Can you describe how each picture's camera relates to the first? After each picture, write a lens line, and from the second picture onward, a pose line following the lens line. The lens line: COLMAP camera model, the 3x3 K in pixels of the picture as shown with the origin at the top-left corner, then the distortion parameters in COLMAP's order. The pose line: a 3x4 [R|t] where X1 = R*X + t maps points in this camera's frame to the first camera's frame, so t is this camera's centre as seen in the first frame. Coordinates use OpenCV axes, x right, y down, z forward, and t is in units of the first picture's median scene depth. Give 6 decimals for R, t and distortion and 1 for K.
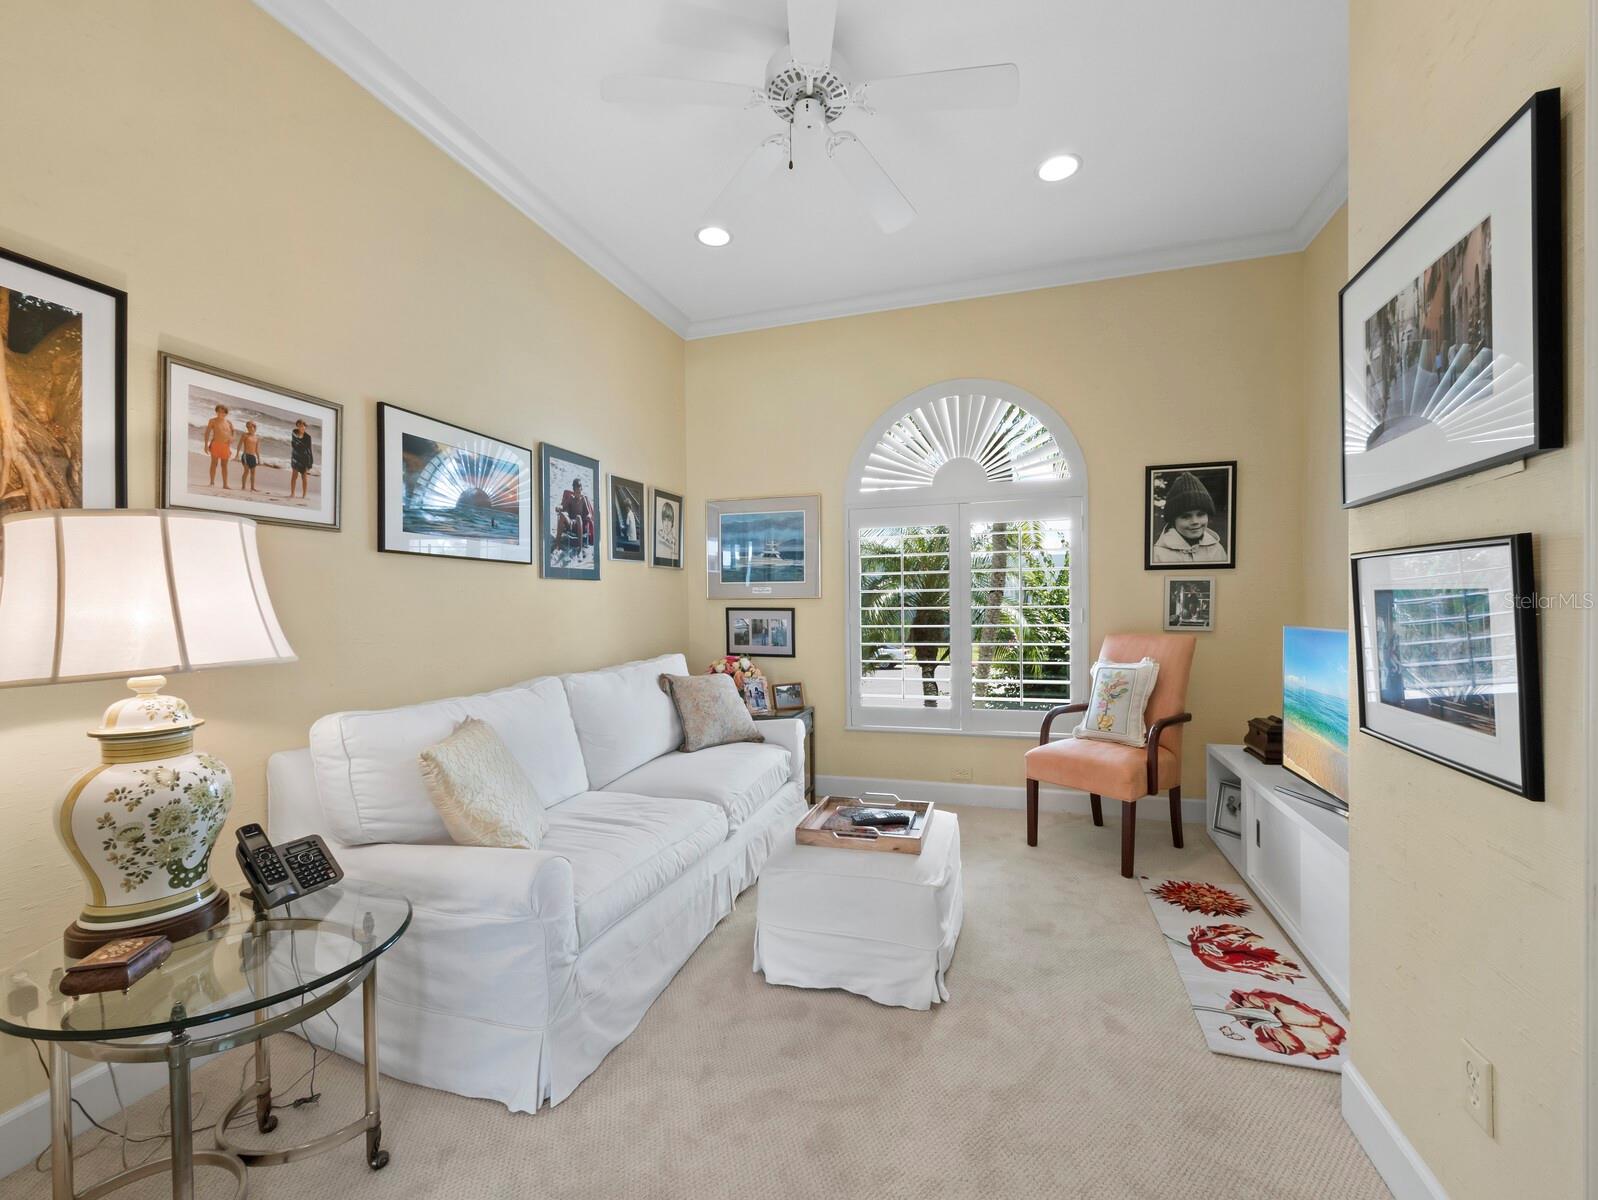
lens RADIAL K [[675.3, 0, 799.9], [0, 675.3, 600.6], [0, 0, 1]] dist [0.000154, 0.001606]
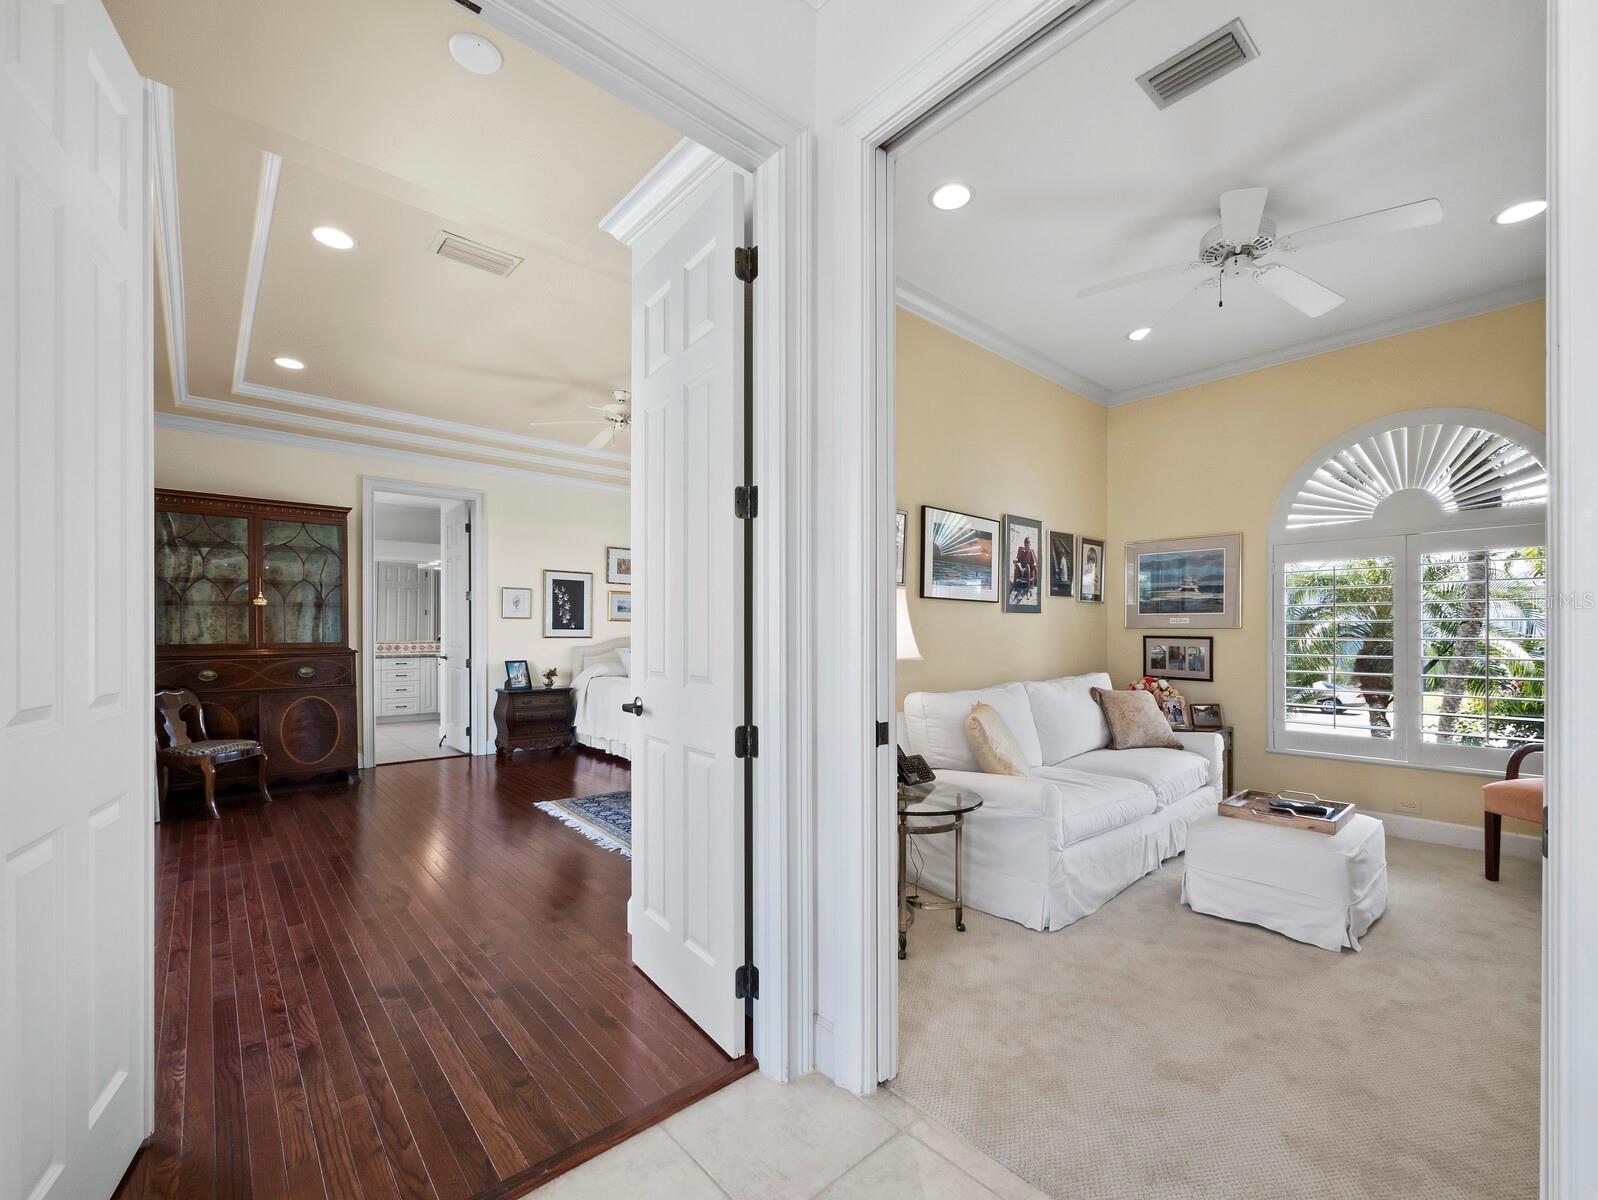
lens RADIAL K [[675.3, 0, 816.8], [0, 675.3, 633.8], [0, 0, 1]] dist [0.000154, 0.001606]
pose [[0.864132, 0.010819, -0.503150, -0.016711], [-0.006675, 0.999927, 0.010038, -0.000714], [0.503222, -0.005315, 0.864141, -0.378353]]
